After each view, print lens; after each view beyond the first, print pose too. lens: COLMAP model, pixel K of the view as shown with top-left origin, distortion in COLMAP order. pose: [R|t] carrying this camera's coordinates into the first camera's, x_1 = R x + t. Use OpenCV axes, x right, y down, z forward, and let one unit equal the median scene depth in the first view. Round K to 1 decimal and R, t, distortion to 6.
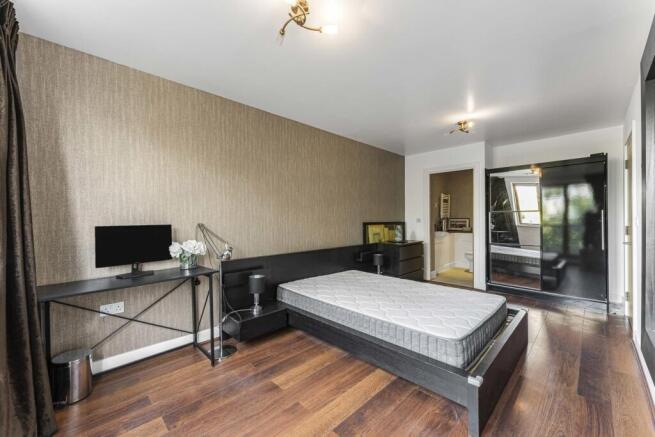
lens RADIAL K [[263.9, 0, 327.5], [0, 263.9, 218.5], [0, 0, 1]] dist [0.000443, 0.000023]
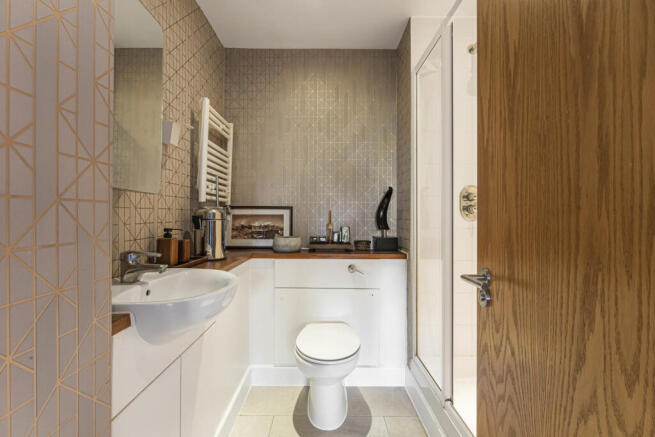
lens RADIAL K [[300.3, 0, 327.5], [0, 300.3, 218.5], [0, 0, 1]] dist [-0.000049, -0.000003]
pose [[0.698872, 0.005661, 0.715225, 0.313858], [-0.008156, 0.999967, 0.000054, 0.012249], [-0.715201, -0.005871, 0.698894, 0.721429]]
